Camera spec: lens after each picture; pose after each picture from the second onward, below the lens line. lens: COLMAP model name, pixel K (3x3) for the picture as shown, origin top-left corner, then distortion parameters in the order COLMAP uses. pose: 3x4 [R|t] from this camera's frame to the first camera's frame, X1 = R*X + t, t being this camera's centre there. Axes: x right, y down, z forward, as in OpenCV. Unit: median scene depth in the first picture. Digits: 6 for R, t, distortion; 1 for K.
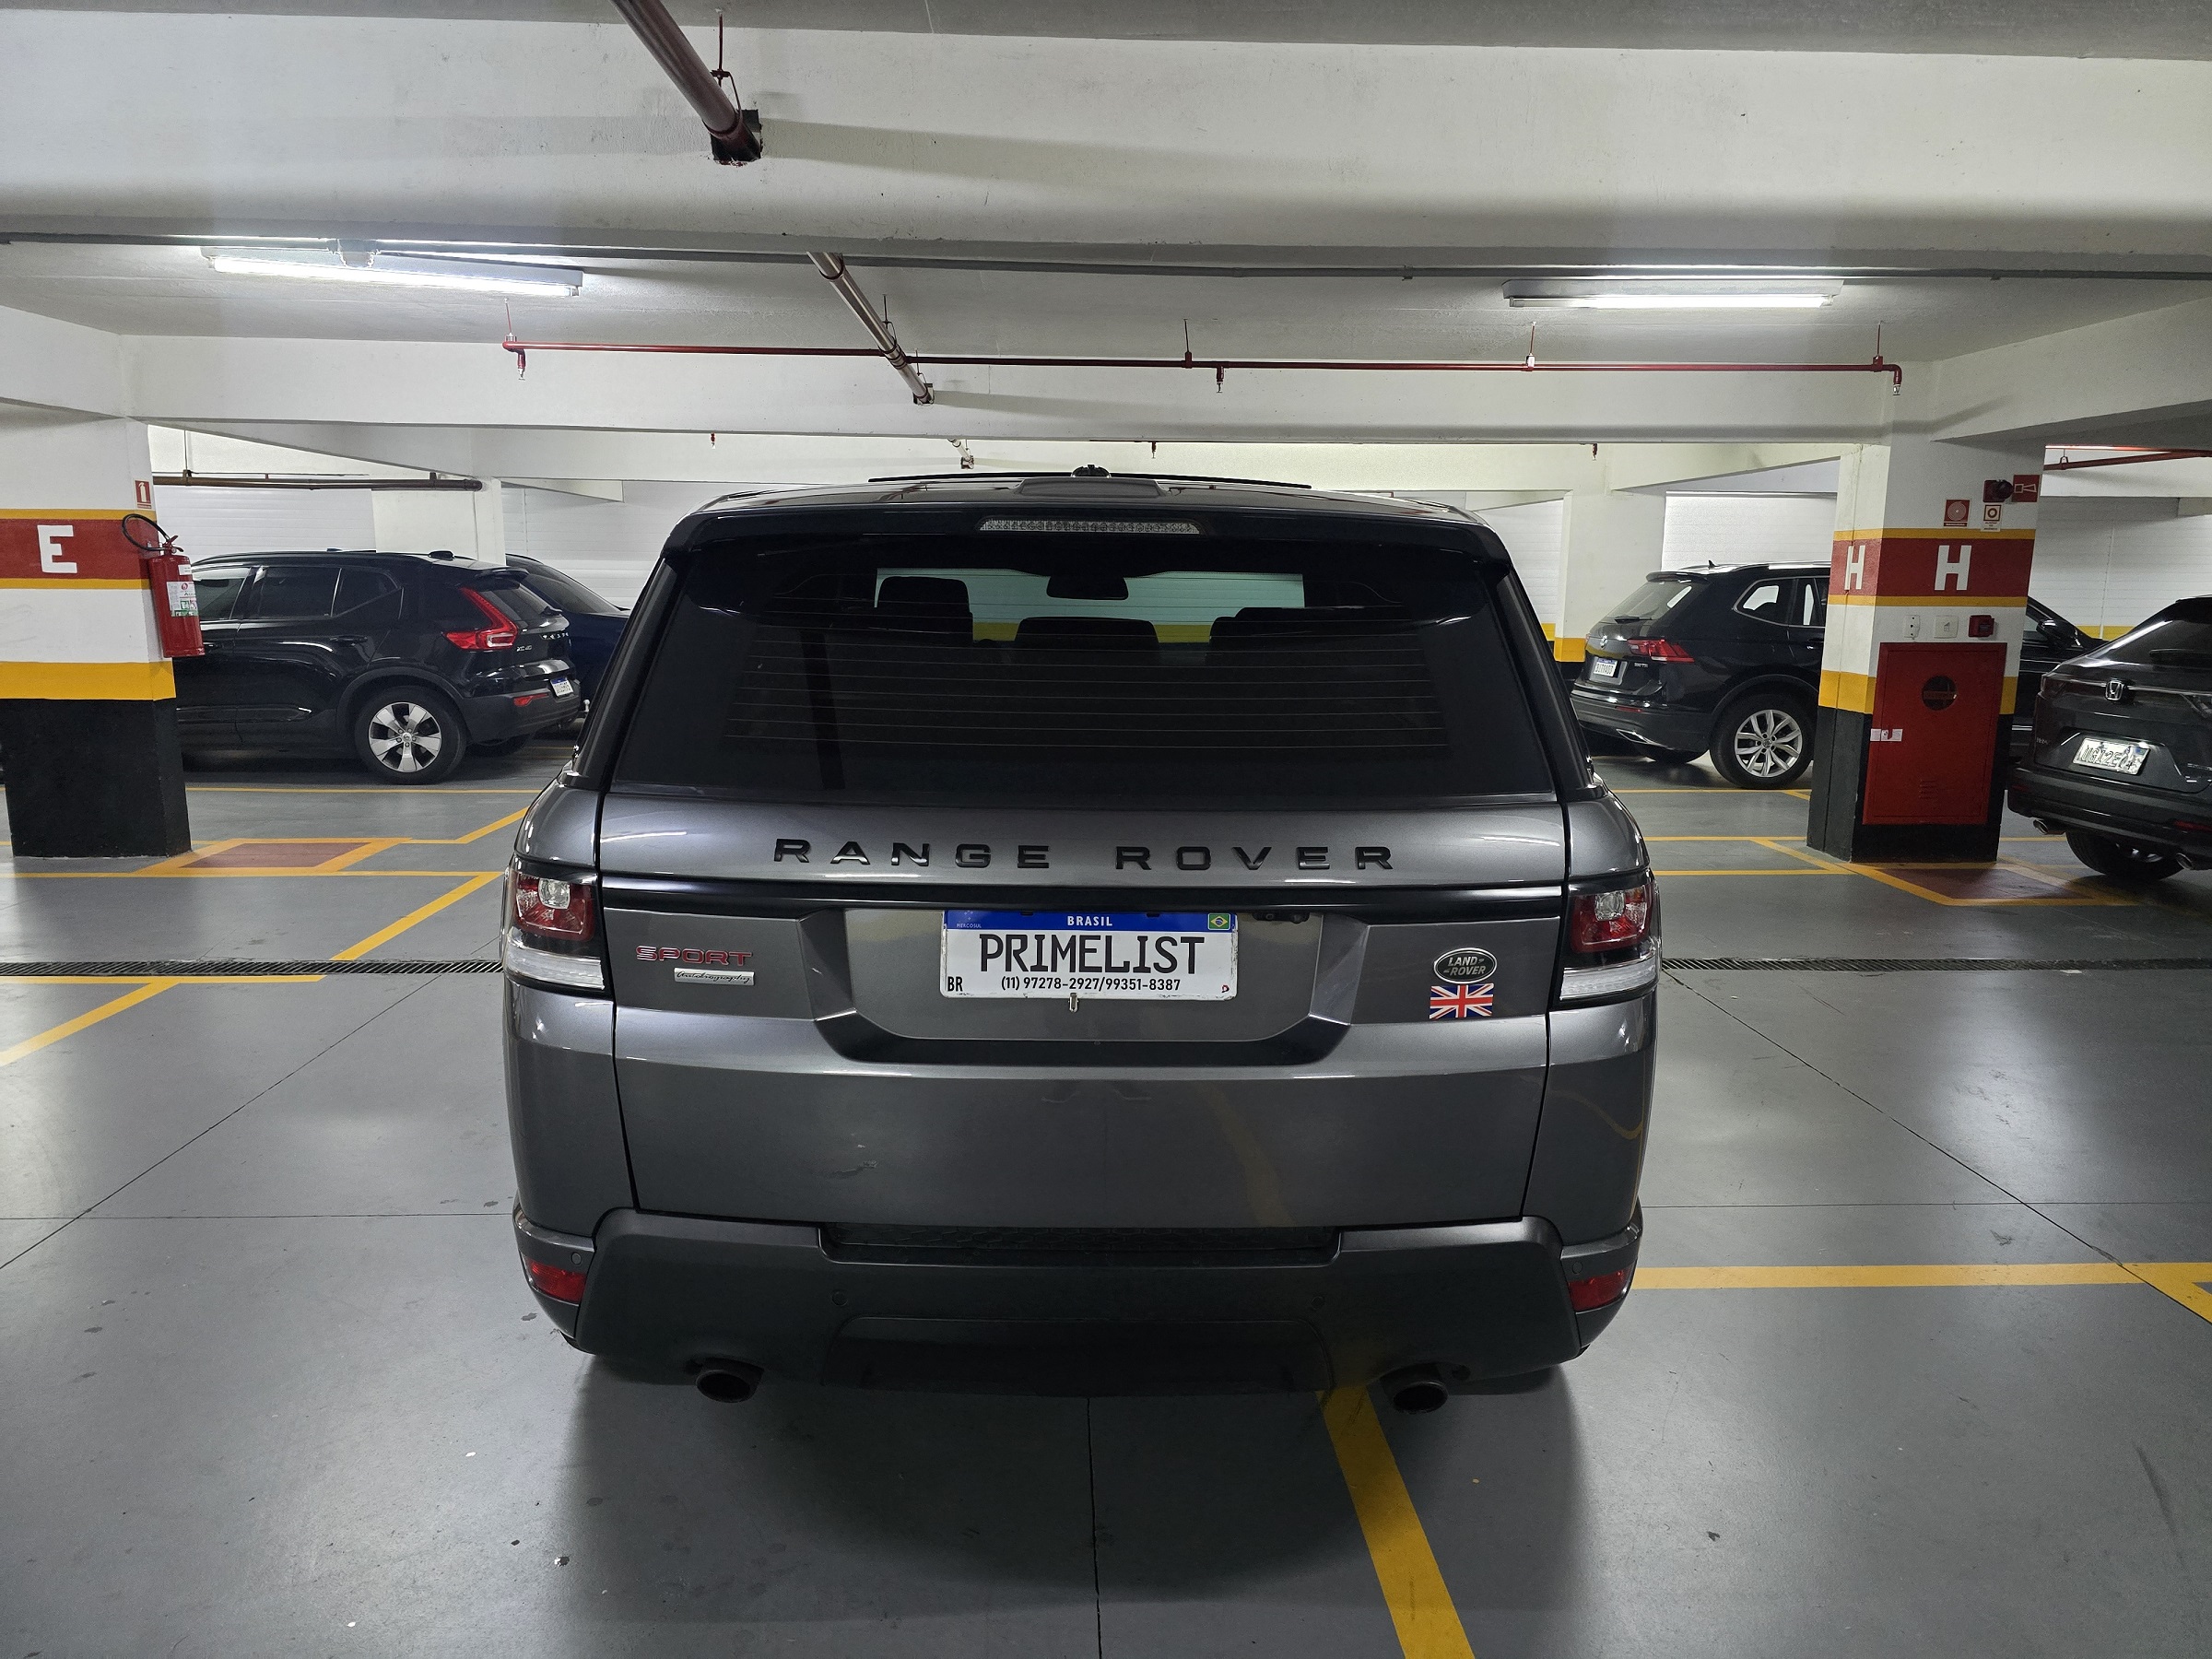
lens RADIAL K [[1483.5, 0, 1099.0], [0, 1483.5, 832.9], [0, 0, 1]] dist [0.063940, -0.063974]
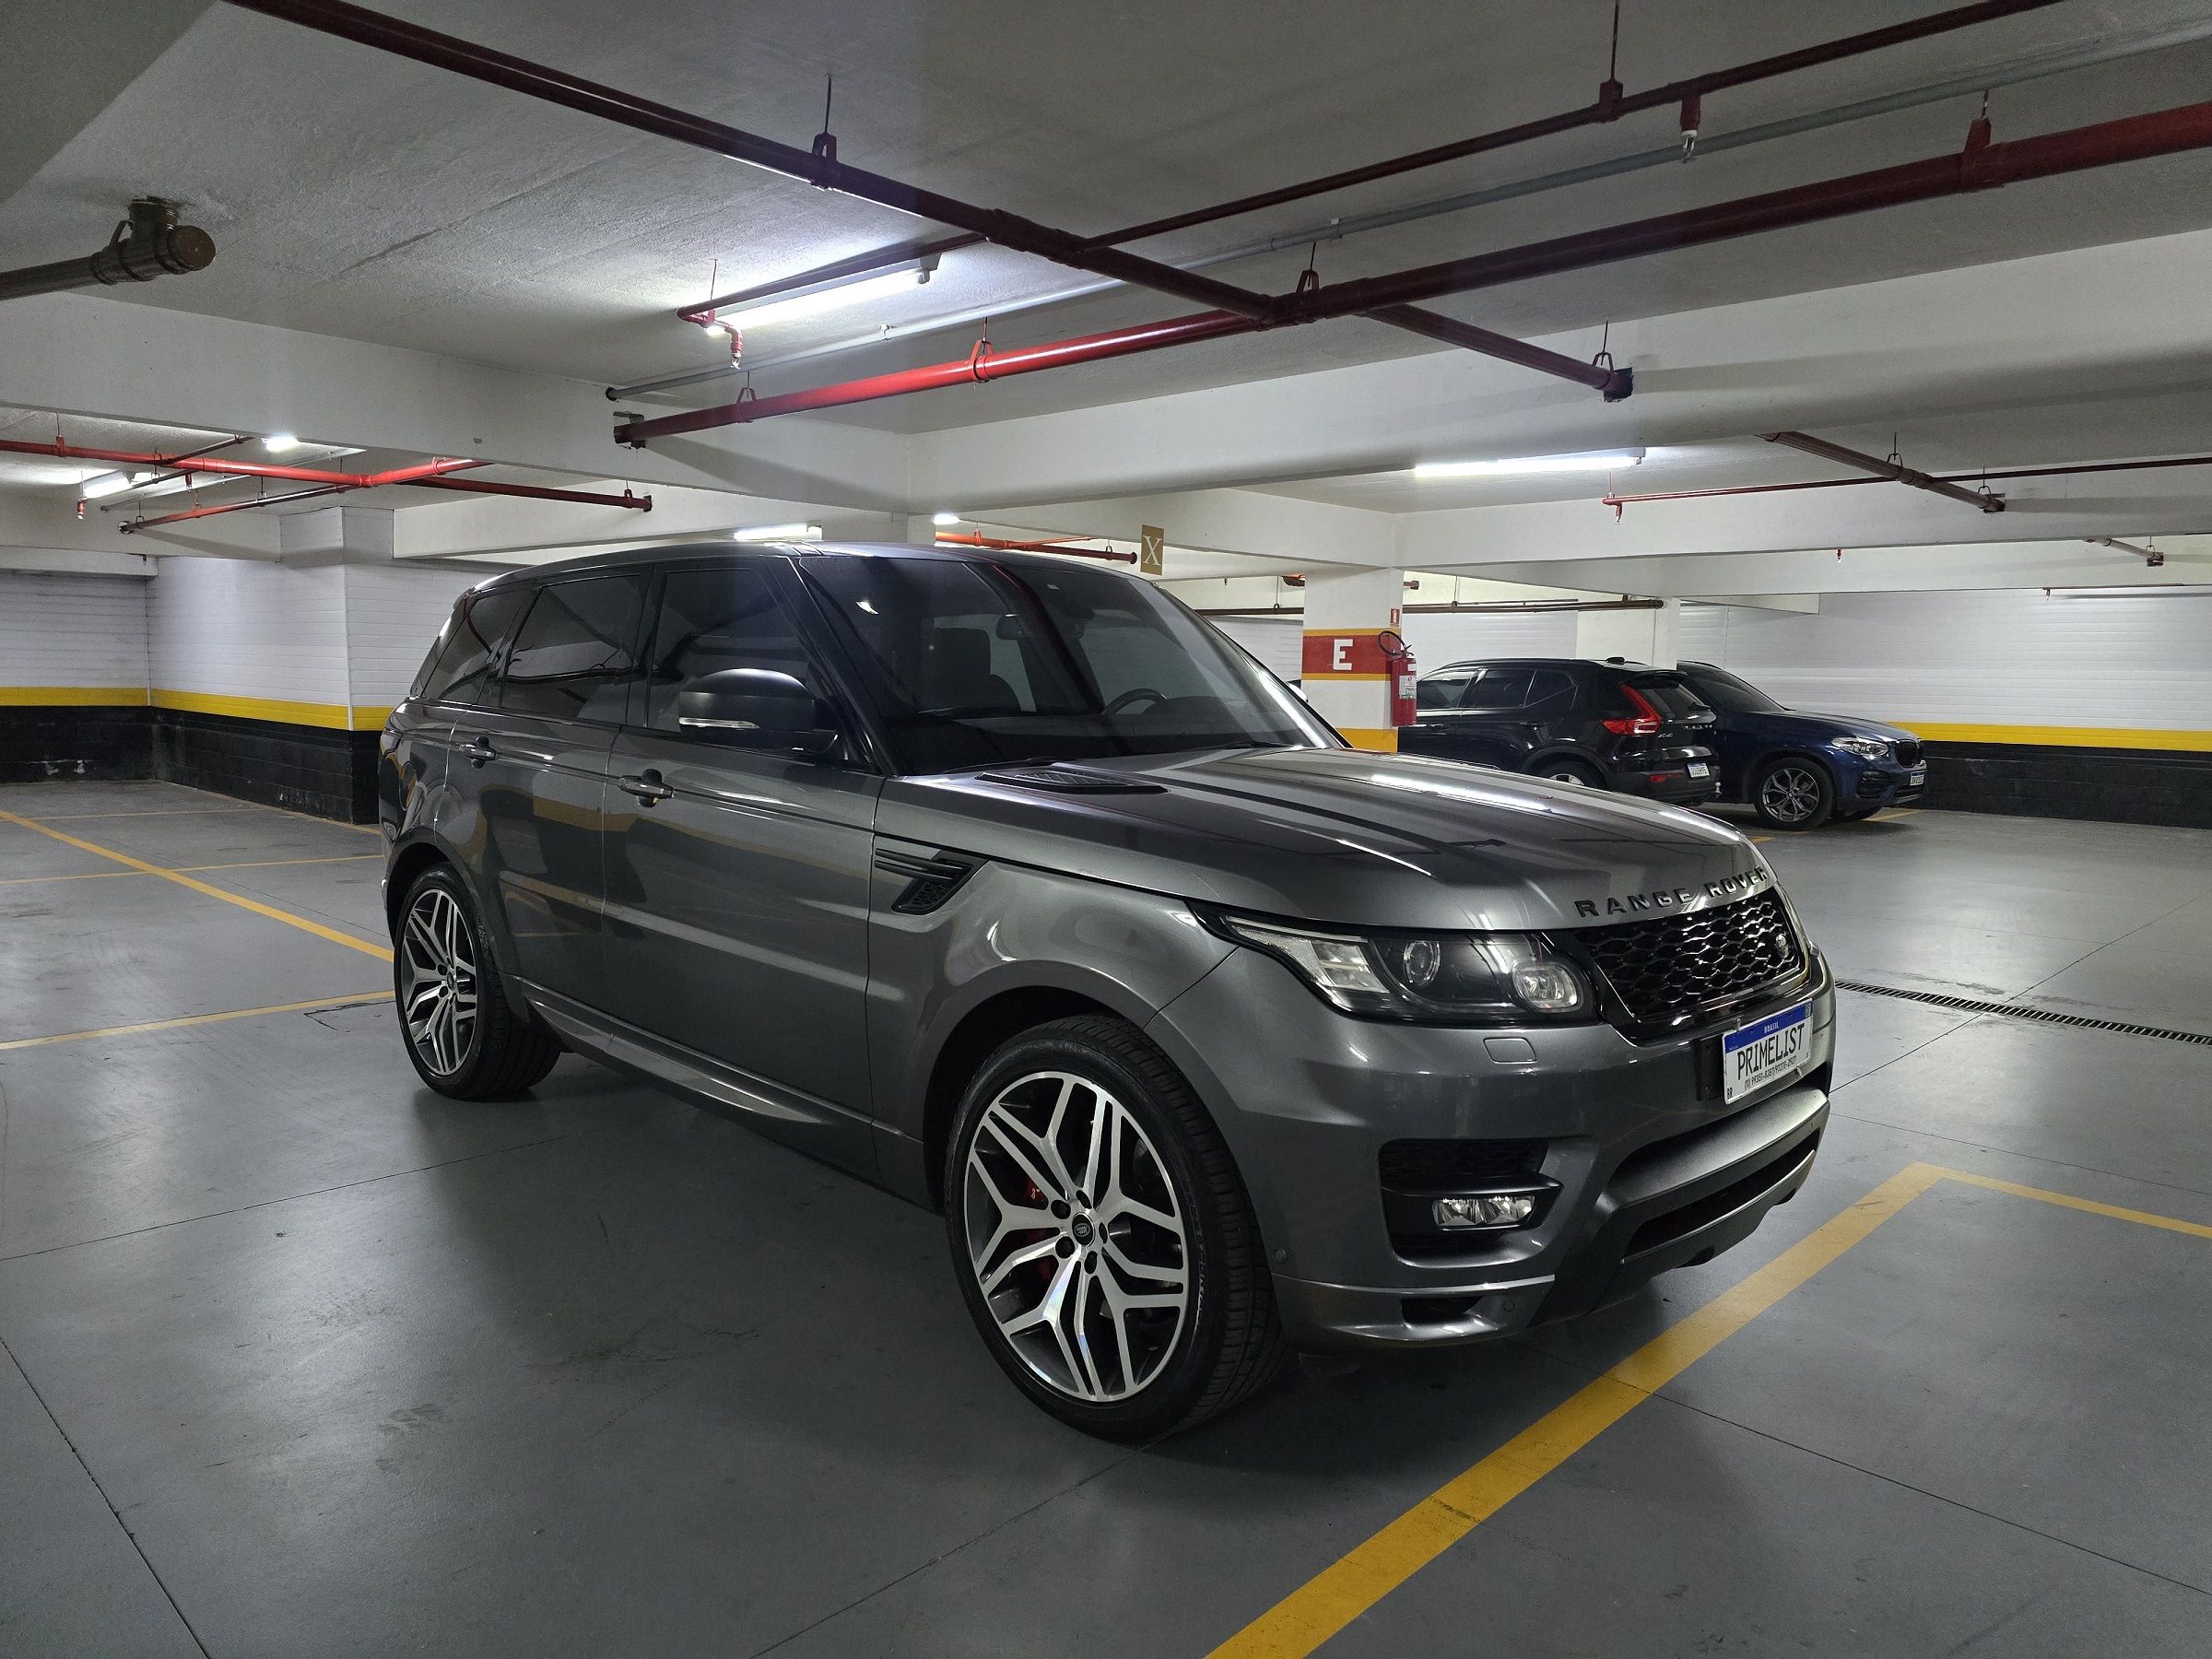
lens RADIAL K [[1483.5, 0, 1102.9], [0, 1483.5, 836.3], [0, 0, 1]] dist [0.063940, -0.063974]
pose [[0.686018, 0.080220, -0.723149, 0.237302], [-0.135502, 0.990601, -0.018656, 0.053646], [0.714855, 0.110787, 0.690440, -0.192079]]
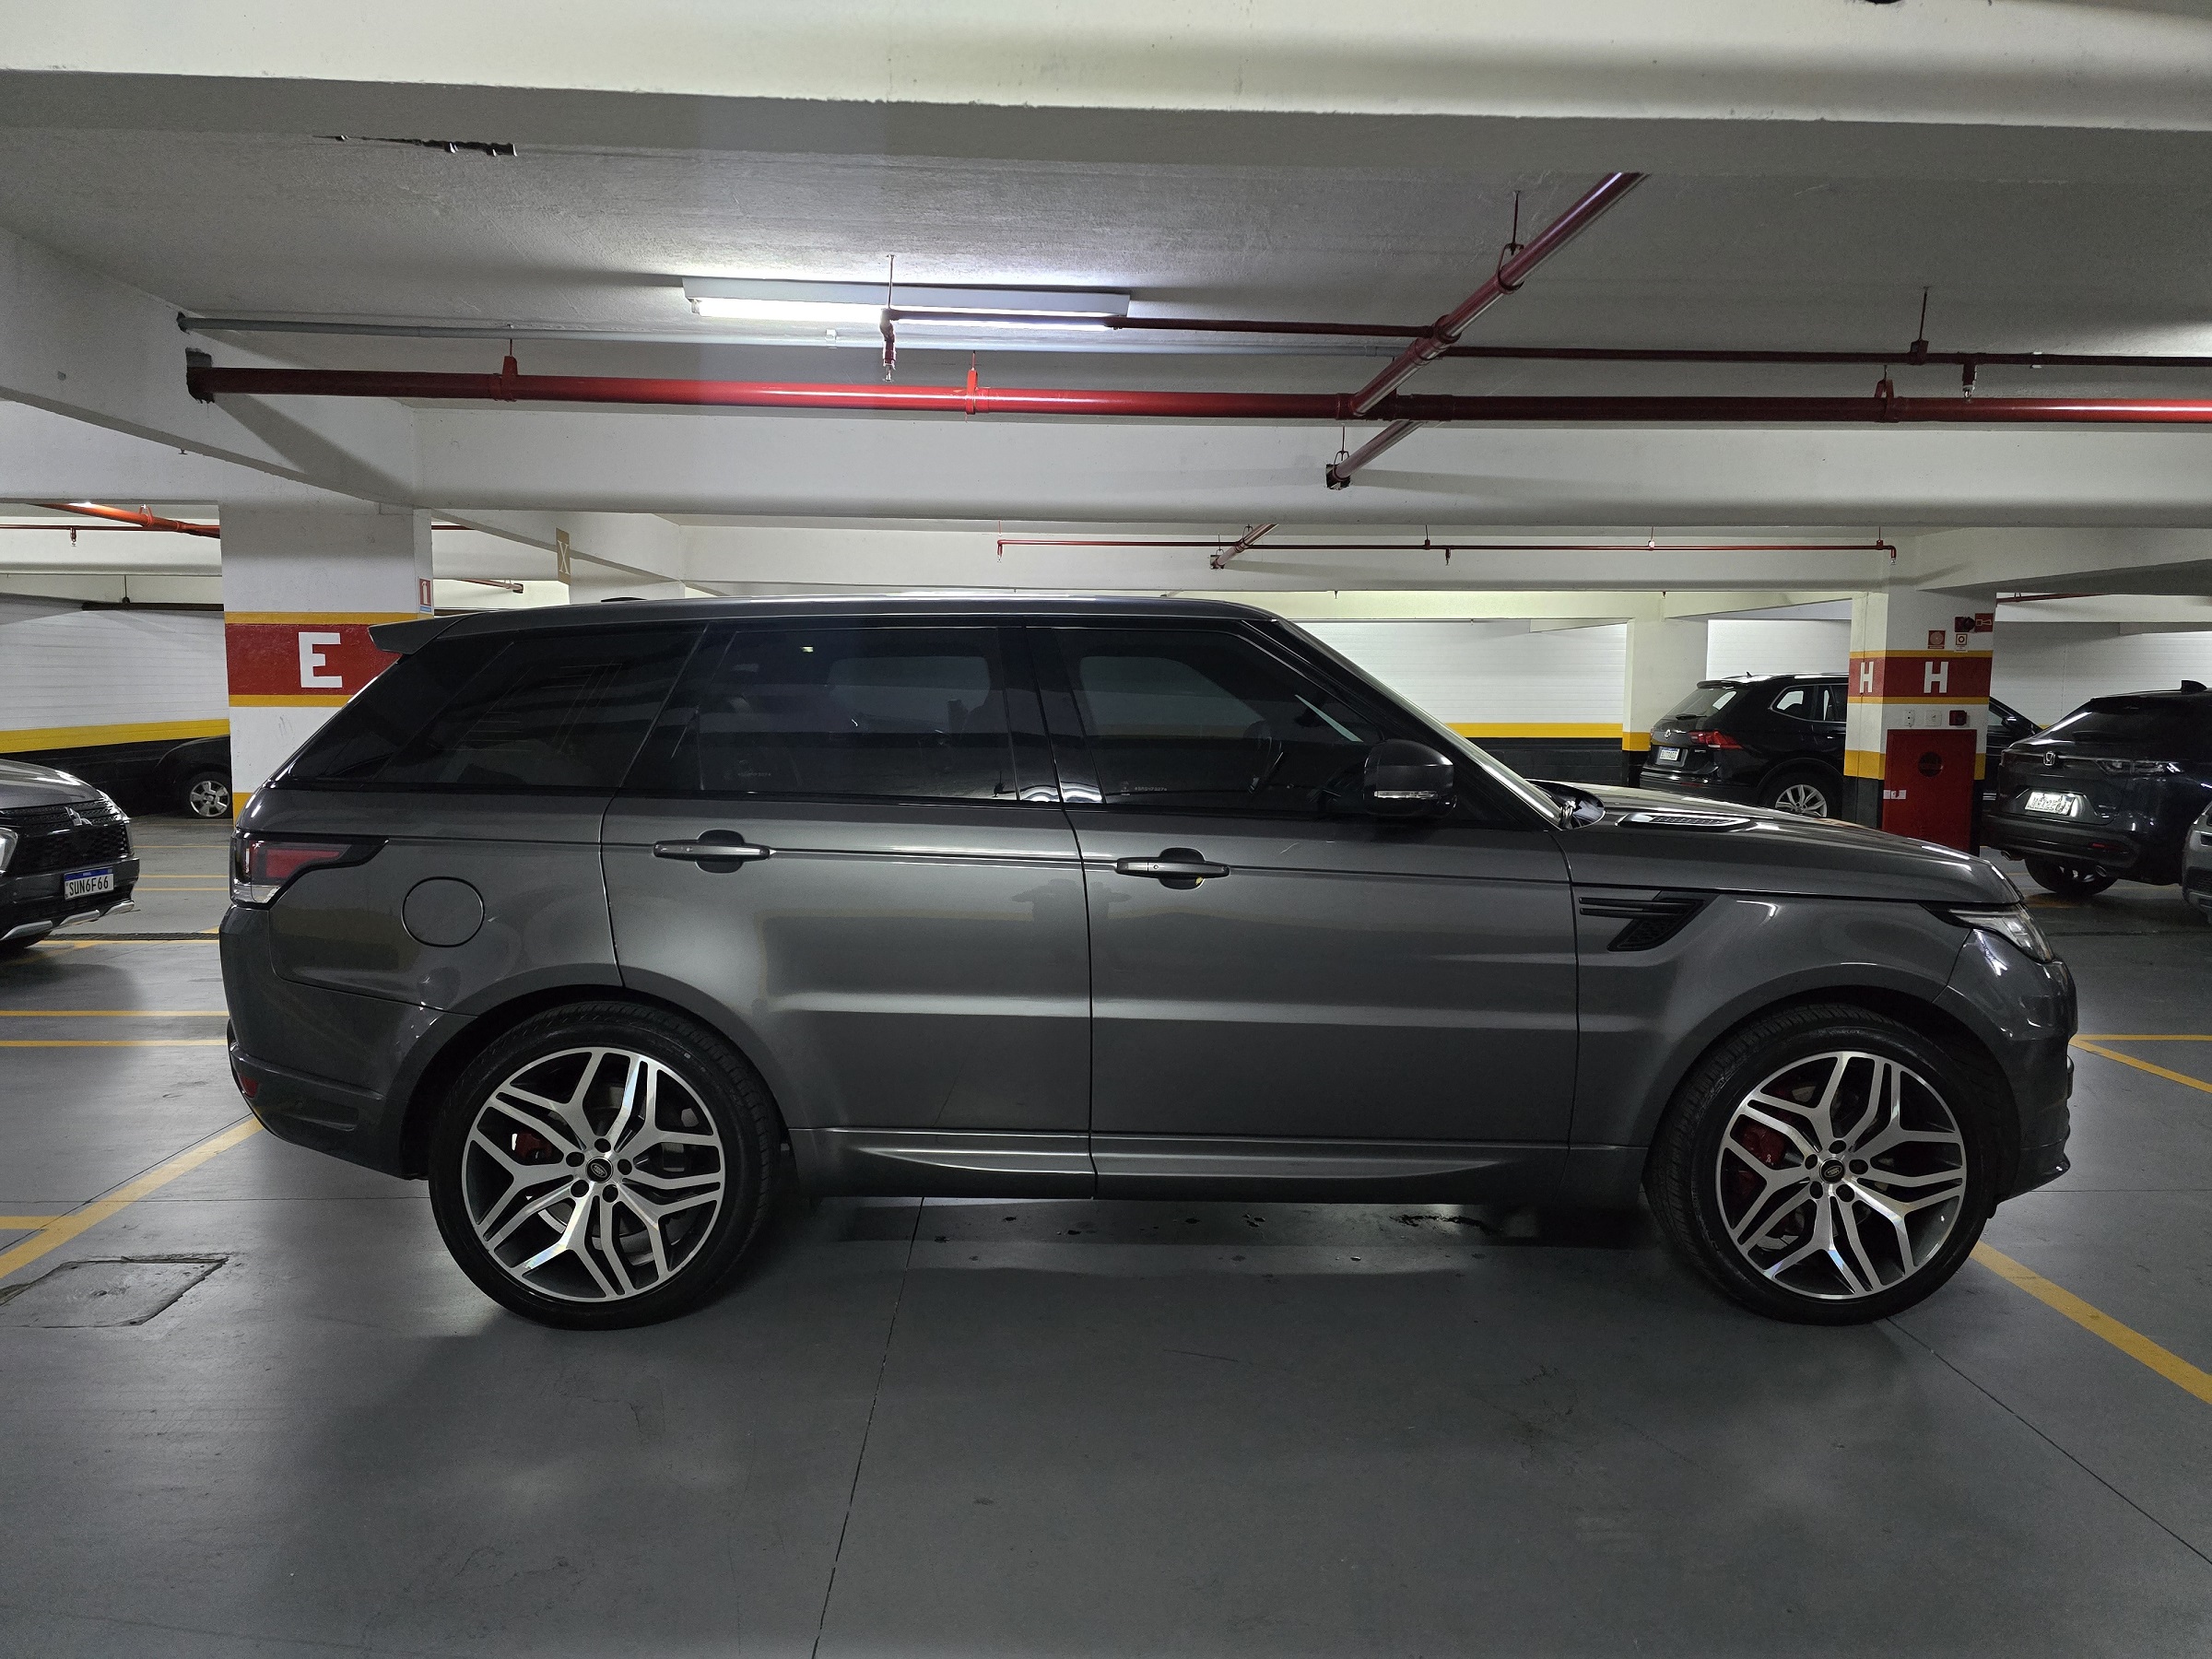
lens RADIAL K [[1483.5, 0, 1089.0], [0, 1483.5, 818.6], [0, 0, 1]] dist [0.063940, -0.063974]
pose [[0.999992, -0.004029, 0.000424, -0.231226], [0.004051, 0.996605, -0.082227, 0.069838], [-0.000092, 0.082228, 0.996614, -0.400599]]
